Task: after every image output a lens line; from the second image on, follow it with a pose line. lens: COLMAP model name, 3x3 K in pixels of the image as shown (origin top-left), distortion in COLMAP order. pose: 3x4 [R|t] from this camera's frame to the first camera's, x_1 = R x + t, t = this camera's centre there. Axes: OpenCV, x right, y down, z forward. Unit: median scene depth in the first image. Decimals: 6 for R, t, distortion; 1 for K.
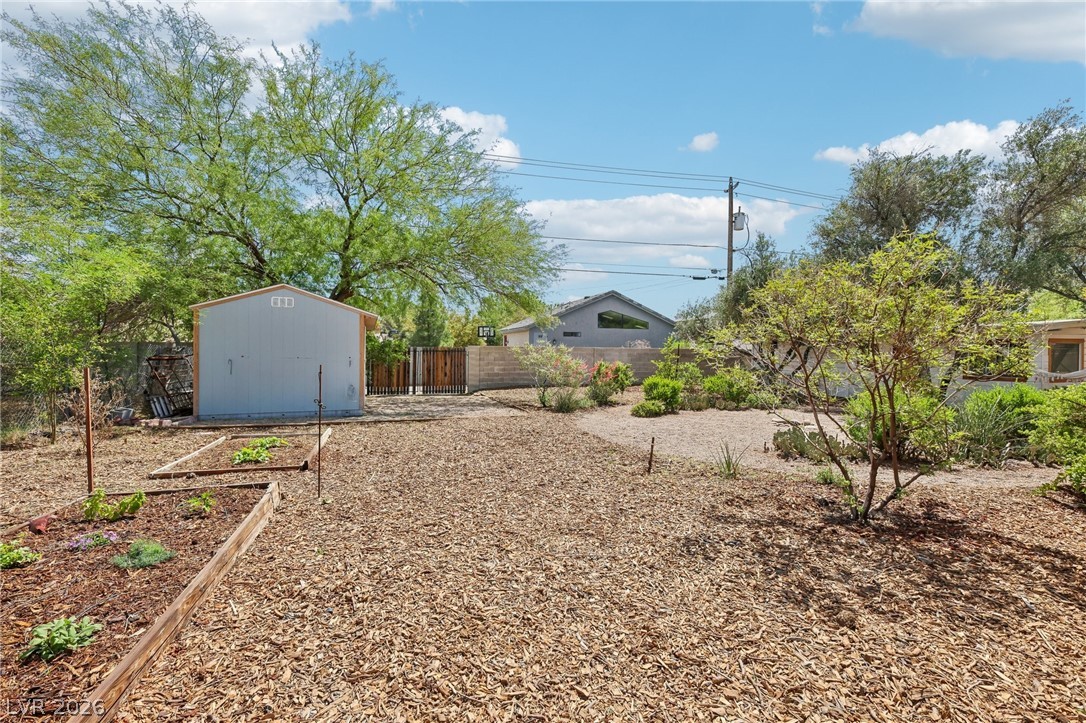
lens RADIAL K [[470.9, 0, 543.0], [0, 470.9, 361.5], [0, 0, 1]] dist [0.000855, -0.000137]
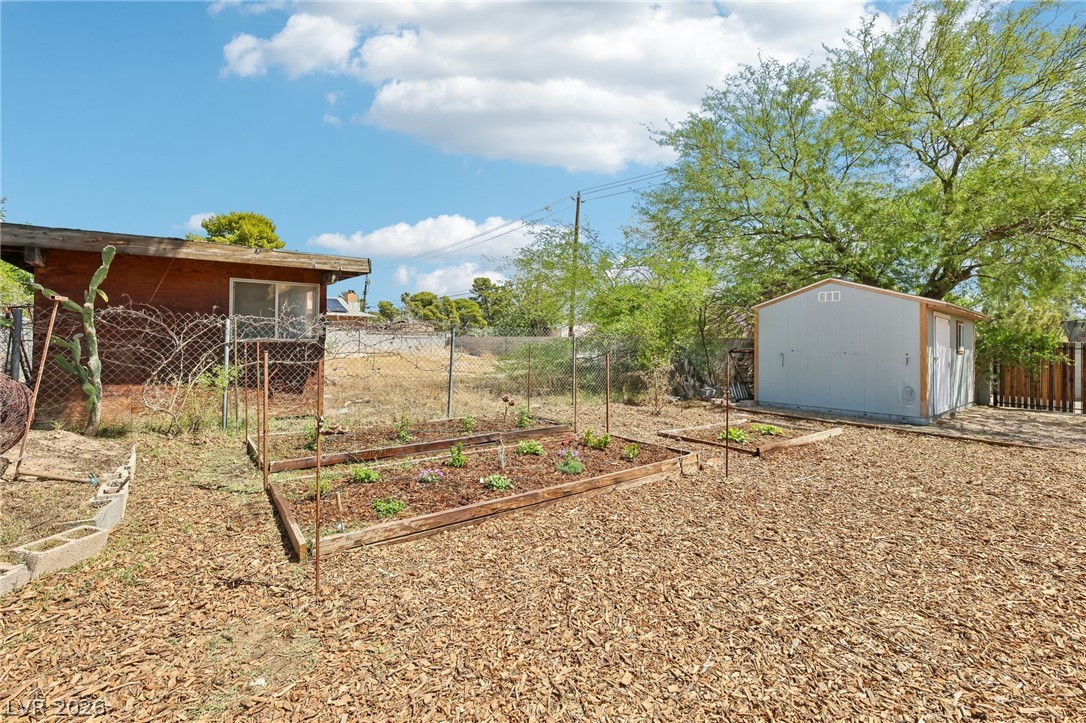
lens RADIAL K [[481.8, 0, 542.5], [0, 481.8, 343.1], [0, 0, 1]] dist [0.000753, 0.000059]
pose [[0.343080, 0.001383, -0.939305, 0.401158], [-0.030677, 0.999482, -0.009733, 0.000064], [0.938805, 0.032154, 0.342945, 0.186232]]
